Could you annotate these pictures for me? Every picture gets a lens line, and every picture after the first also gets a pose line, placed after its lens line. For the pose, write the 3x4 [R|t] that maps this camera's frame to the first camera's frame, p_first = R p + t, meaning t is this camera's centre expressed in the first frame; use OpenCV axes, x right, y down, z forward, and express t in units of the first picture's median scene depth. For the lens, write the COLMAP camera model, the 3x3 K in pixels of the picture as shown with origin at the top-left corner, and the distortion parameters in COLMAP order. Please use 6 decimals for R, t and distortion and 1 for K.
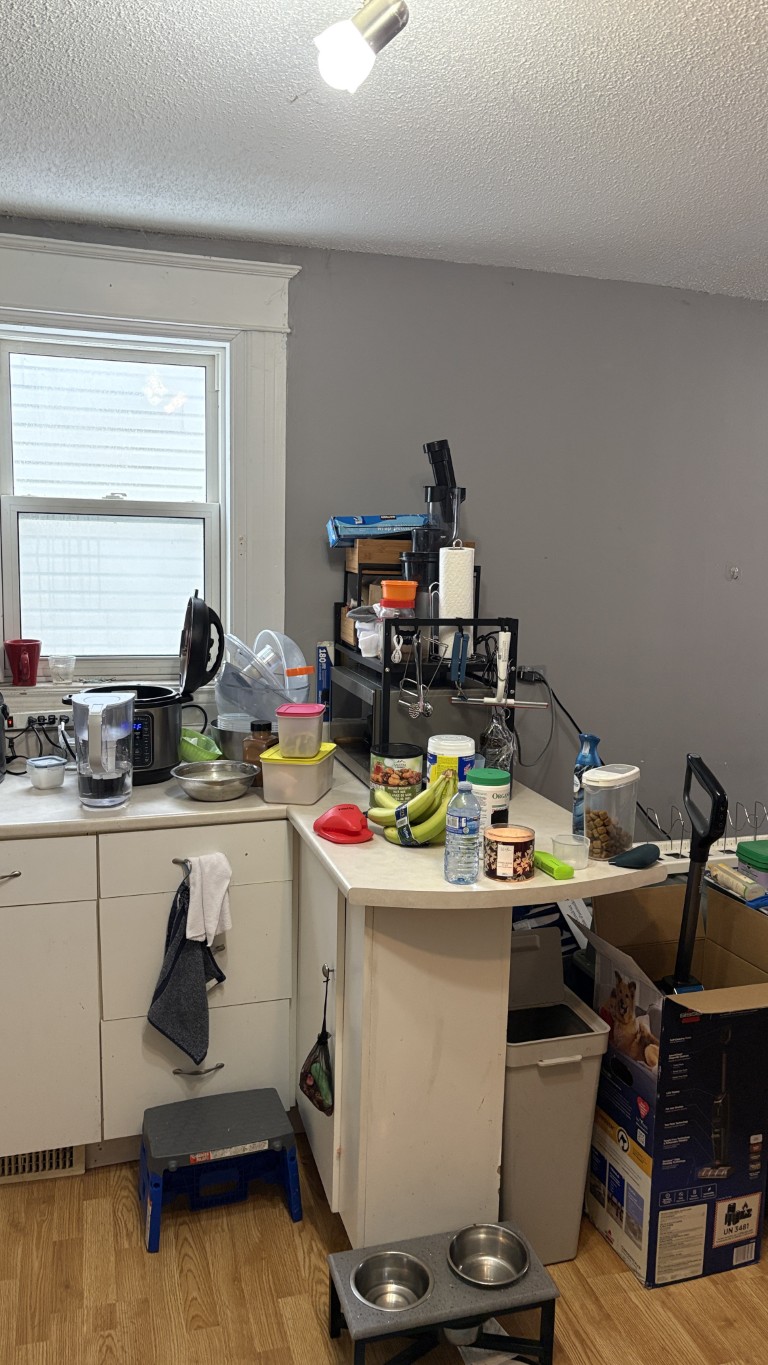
lens RADIAL K [[1032.0, 0, 393.2], [0, 1032.0, 681.4], [0, 0, 1]] dist [0.040305, -0.032583]
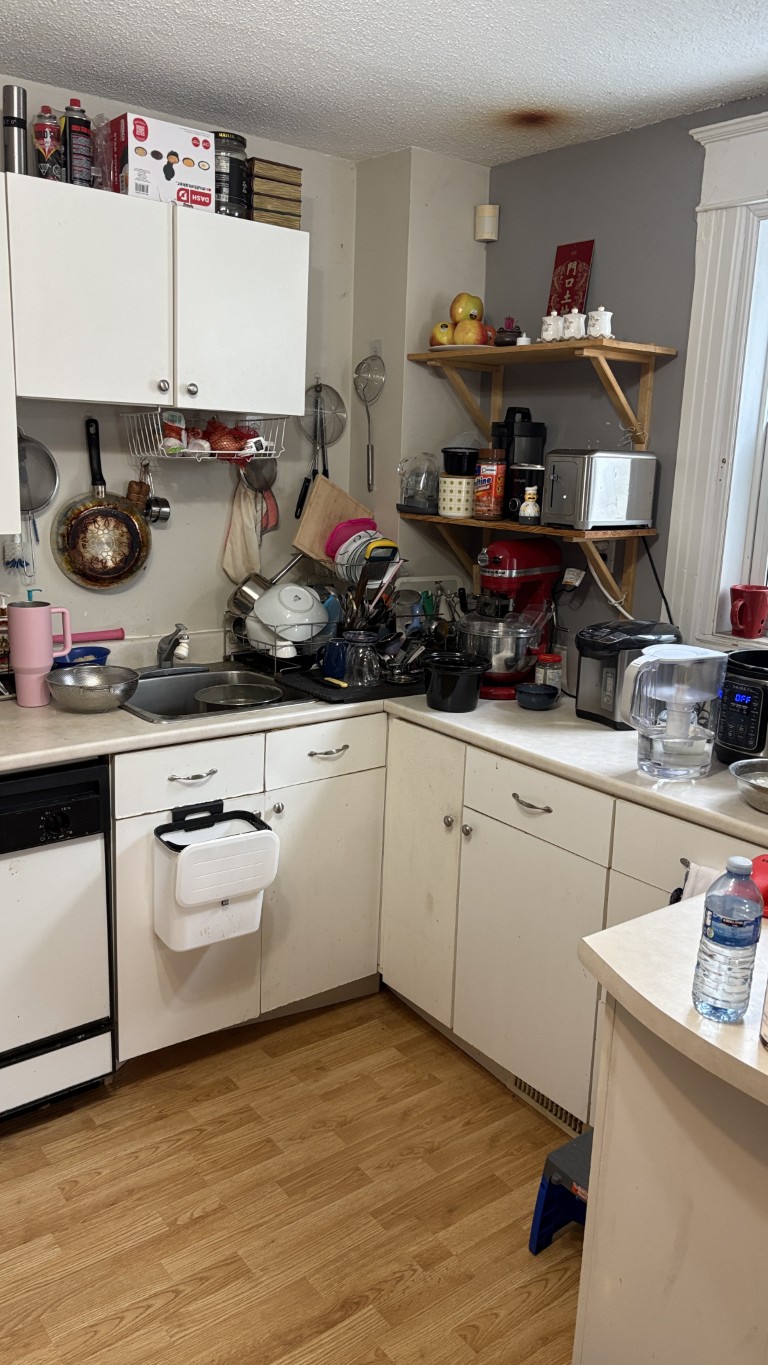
lens RADIAL K [[1032.0, 0, 422.6], [0, 1032.0, 694.4], [0, 0, 1]] dist [0.040305, -0.032583]
pose [[0.364880, 0.198421, -0.909666, 0.460035], [-0.158741, 0.975980, 0.149212, -0.047258], [0.917422, 0.089957, 0.387613, 0.511067]]
